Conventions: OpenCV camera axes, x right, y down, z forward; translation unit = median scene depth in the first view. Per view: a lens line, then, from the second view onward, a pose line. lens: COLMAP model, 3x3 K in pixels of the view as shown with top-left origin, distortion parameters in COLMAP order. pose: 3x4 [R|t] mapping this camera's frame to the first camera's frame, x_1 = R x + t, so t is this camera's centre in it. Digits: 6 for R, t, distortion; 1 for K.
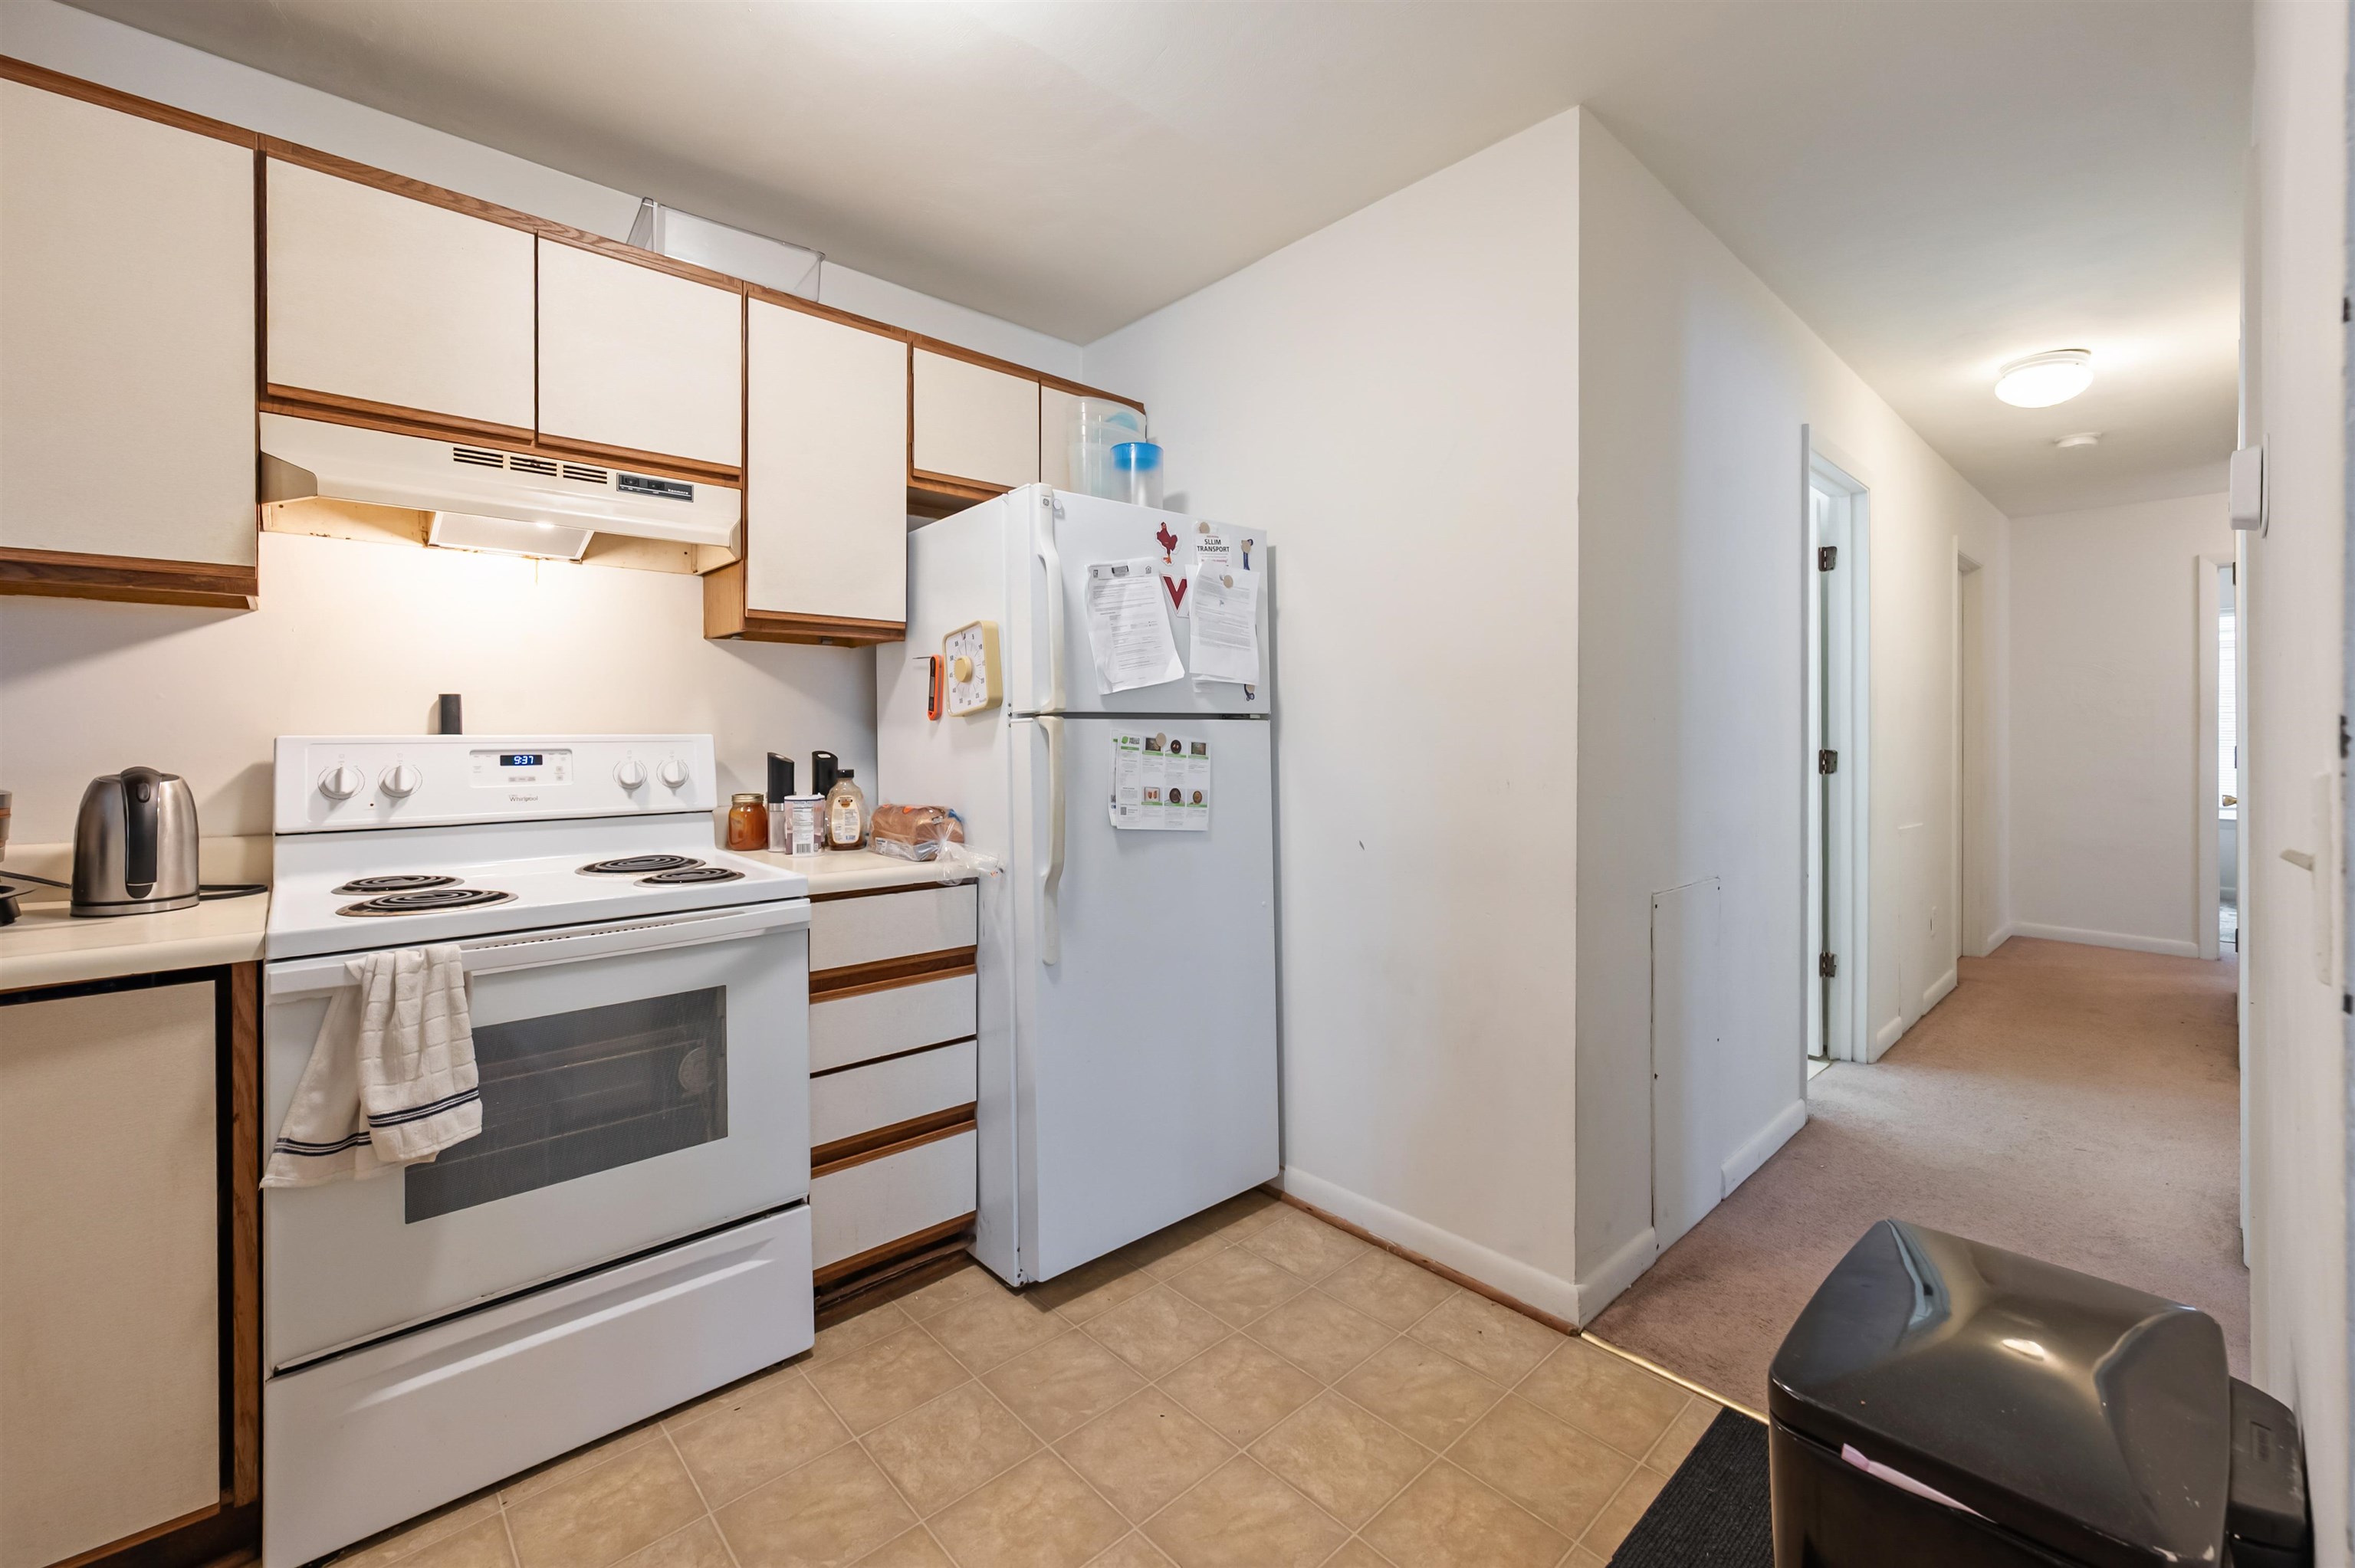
lens RADIAL K [[951.8, 0, 1170.9], [0, 951.8, 732.6], [0, 0, 1]] dist [0.001682, 0.000359]
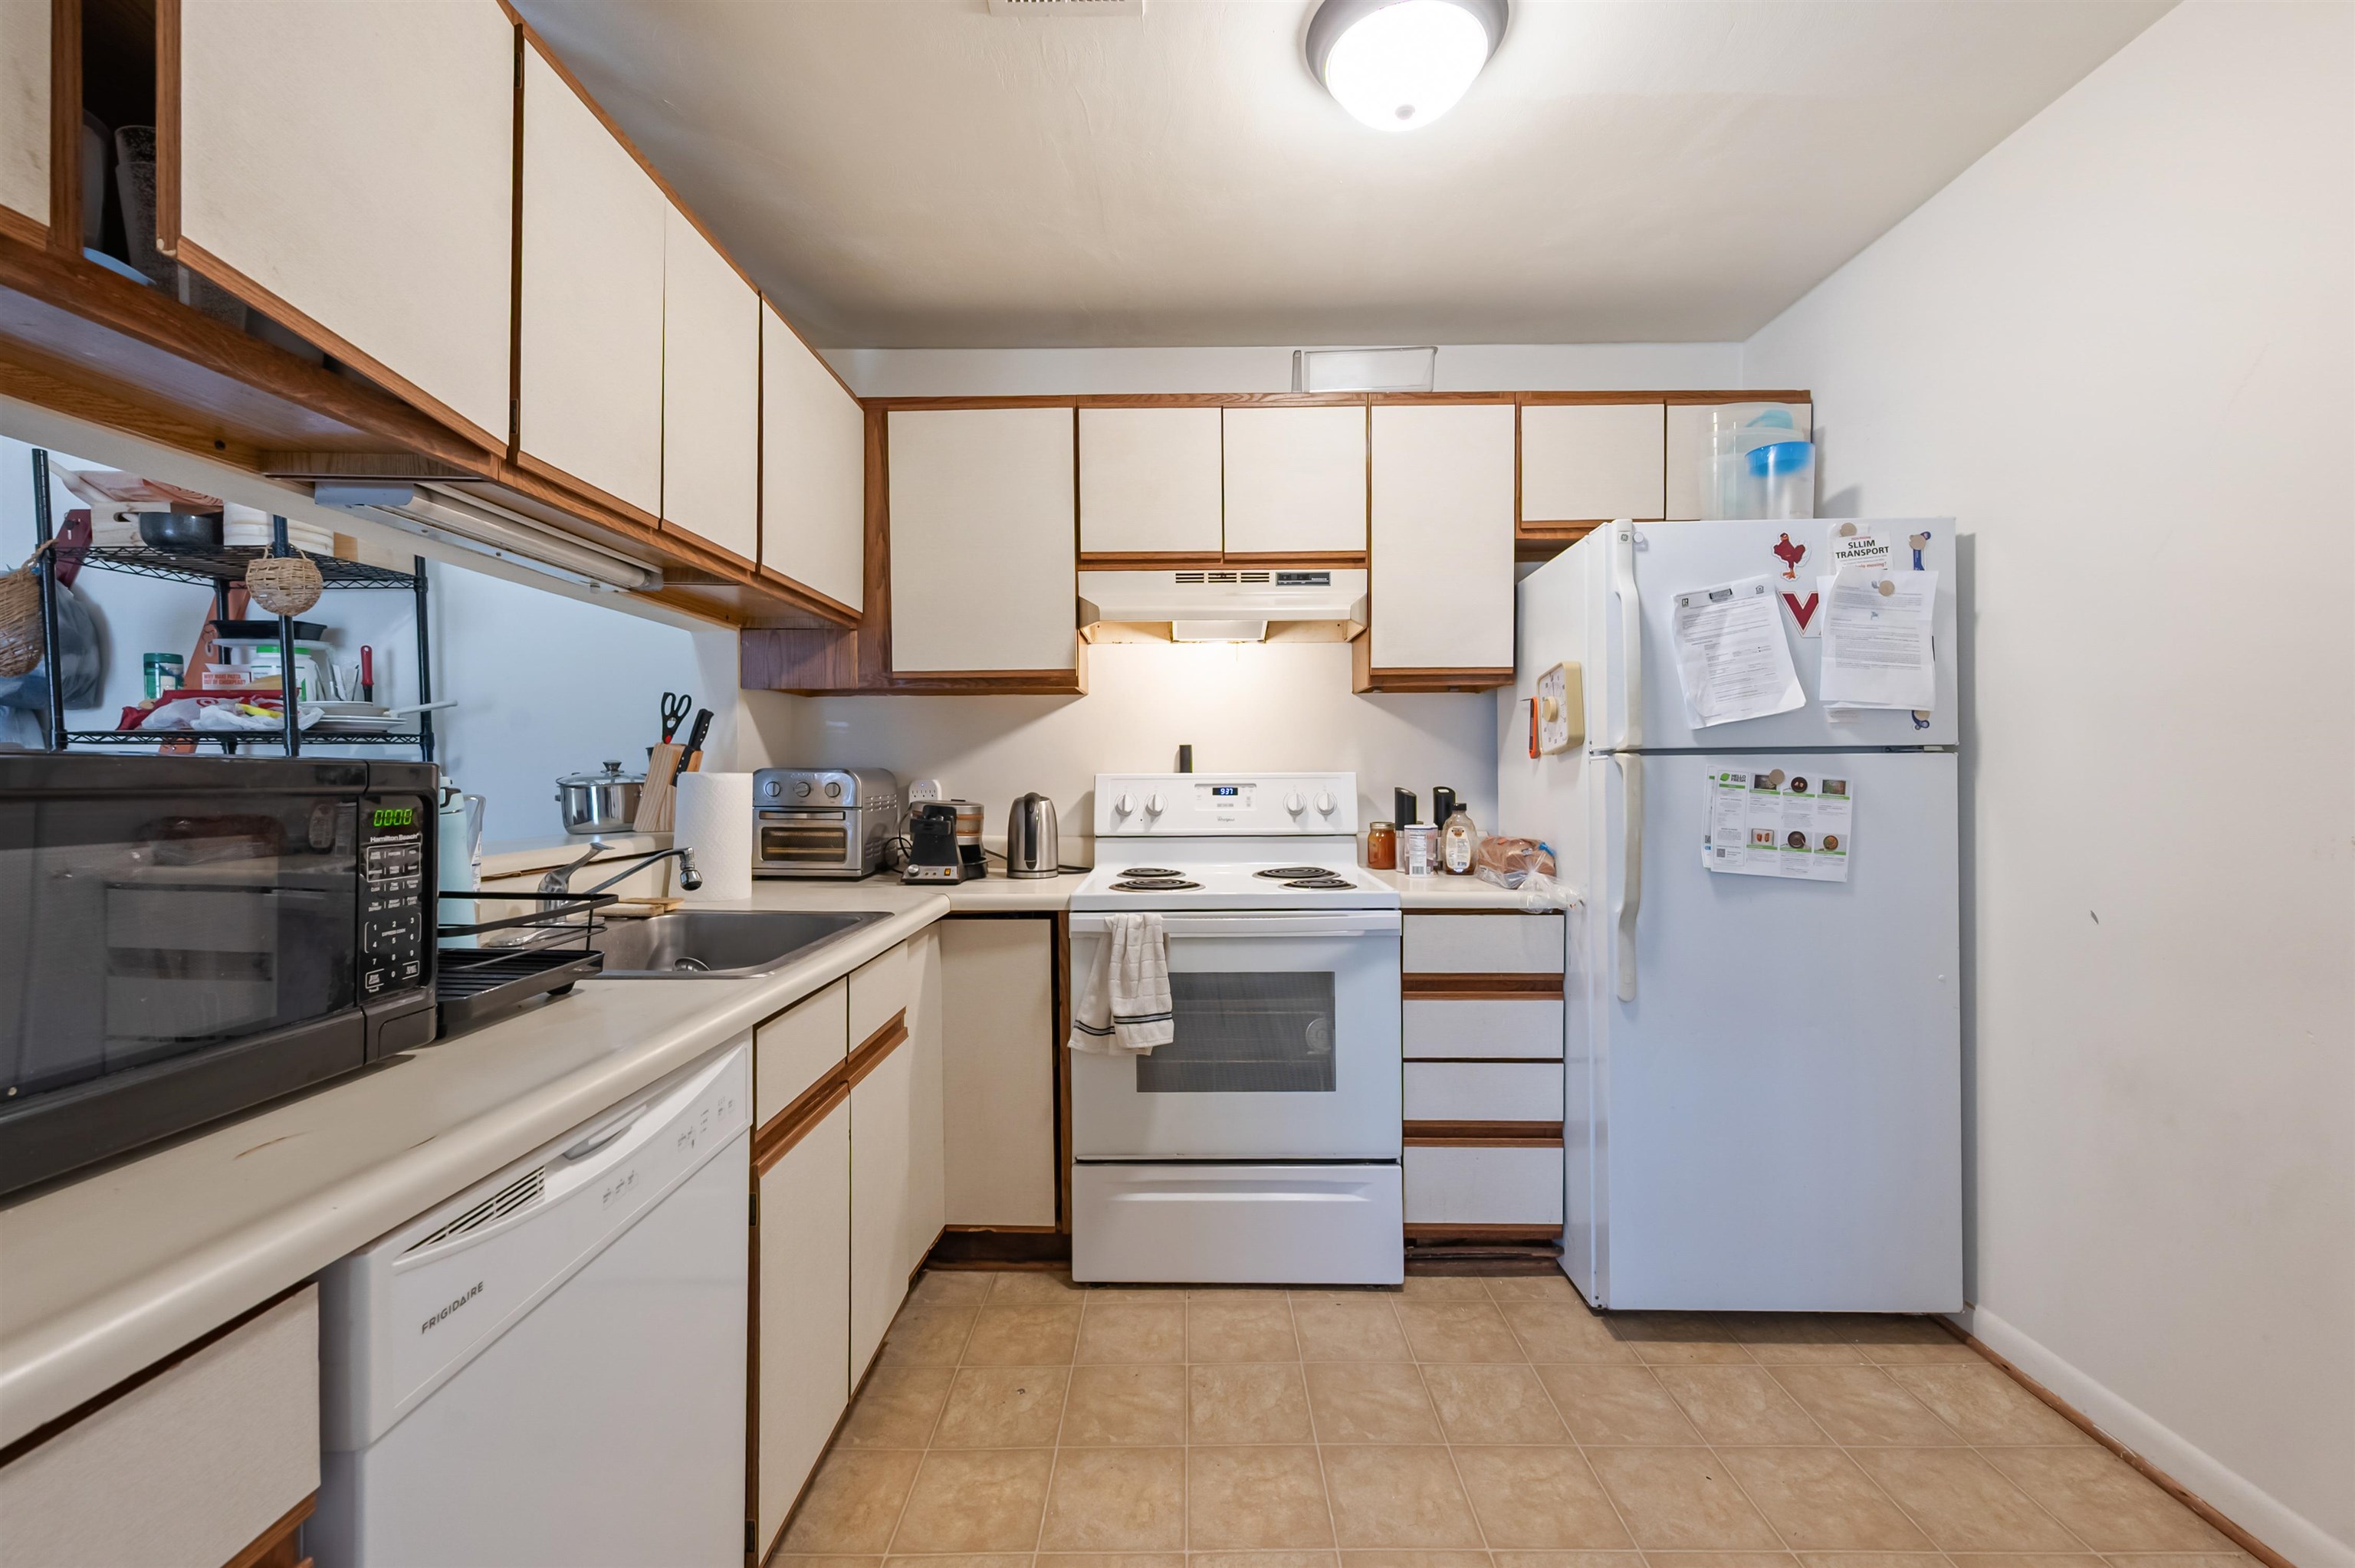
lens RADIAL K [[951.8, 0, 1181.8], [0, 951.8, 789.0], [0, 0, 1]] dist [0.001682, 0.000359]
pose [[0.733642, 0.009628, -0.679468, 0.203620], [0.005999, 0.999769, 0.020644, -0.003145], [0.679510, -0.019222, 0.733415, -0.047416]]
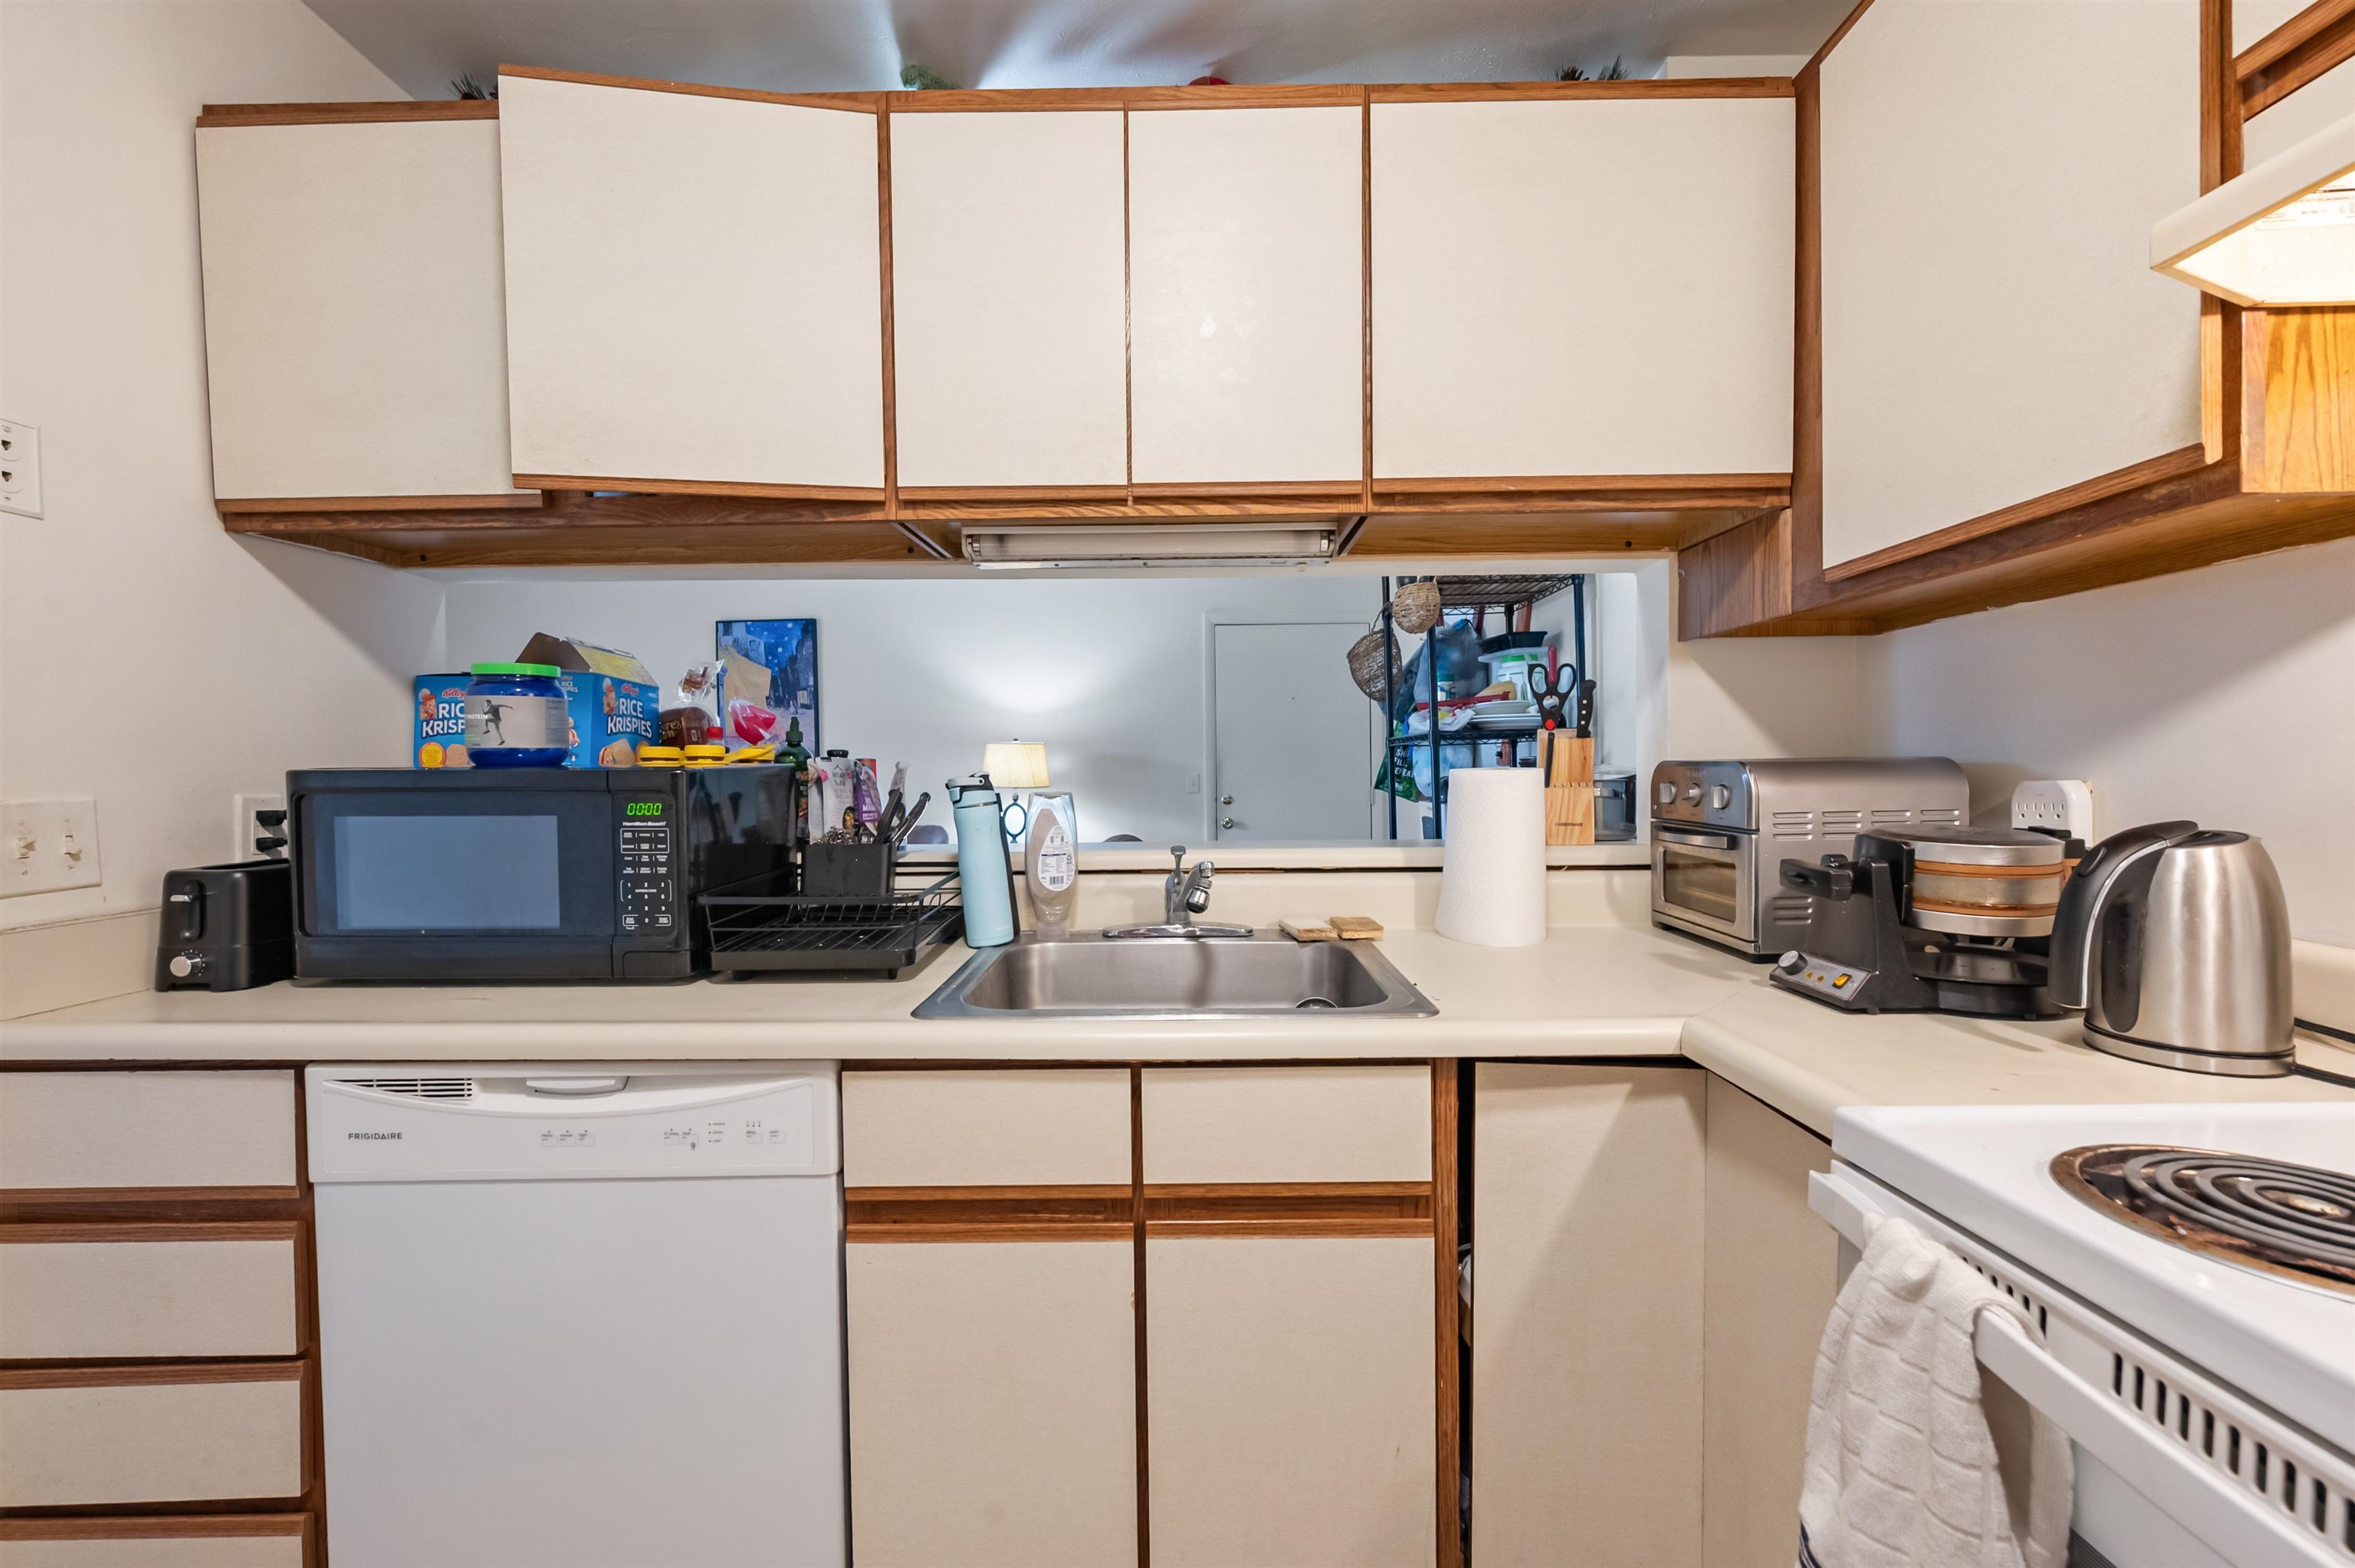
lens RADIAL K [[951.8, 0, 1179.0], [0, 951.8, 782.7], [0, 0, 1]] dist [0.001682, 0.000359]
pose [[-0.678334, 0.016308, -0.734572, -0.154655], [0.012448, 0.999865, 0.010703, -0.002669], [0.734648, -0.001884, -0.678446, 0.725842]]
